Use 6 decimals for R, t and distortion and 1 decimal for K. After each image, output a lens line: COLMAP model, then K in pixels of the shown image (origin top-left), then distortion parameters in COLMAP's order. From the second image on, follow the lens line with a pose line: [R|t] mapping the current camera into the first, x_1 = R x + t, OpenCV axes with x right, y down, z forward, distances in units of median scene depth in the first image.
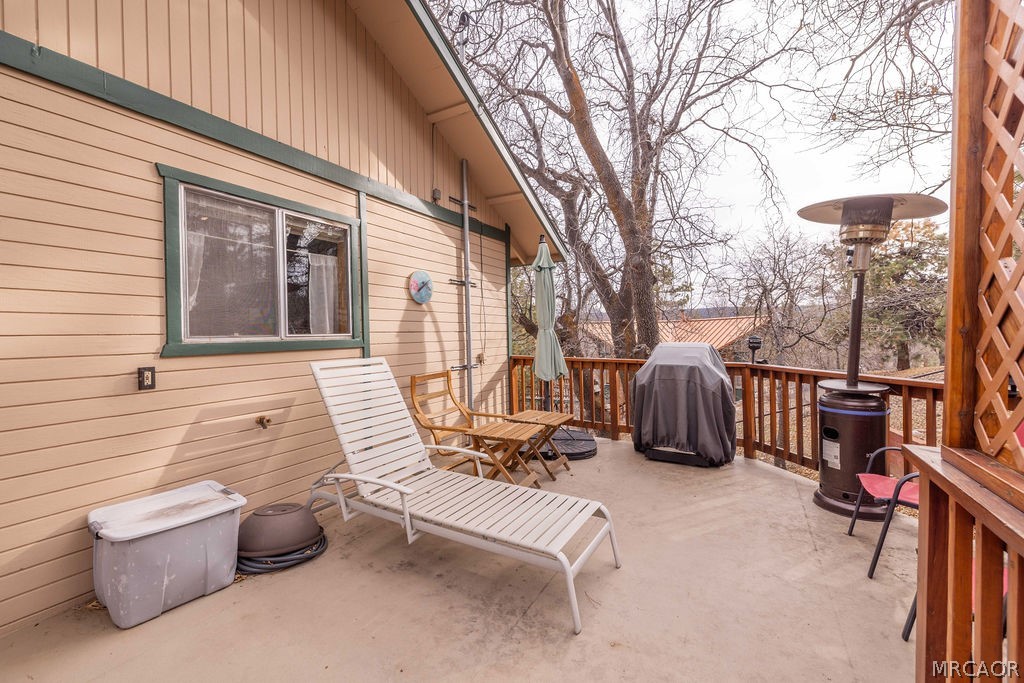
lens RADIAL K [[437.6, 0, 510.6], [0, 437.6, 337.0], [0, 0, 1]] dist [-0.000626, 0.000148]
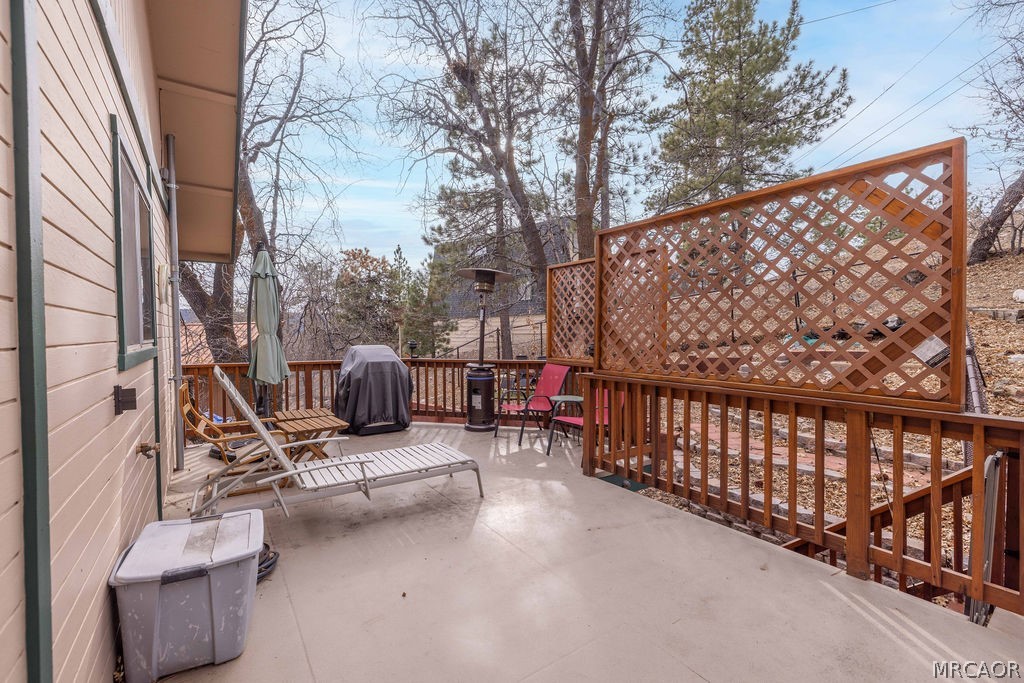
lens RADIAL K [[437.6, 0, 511.2], [0, 437.6, 343.1], [0, 0, 1]] dist [-0.000626, 0.000148]
pose [[0.429677, -0.013017, 0.902889, -0.900984], [0.012759, 0.999884, 0.008344, -0.000580], [-0.902893, 0.007935, 0.429793, 0.043623]]
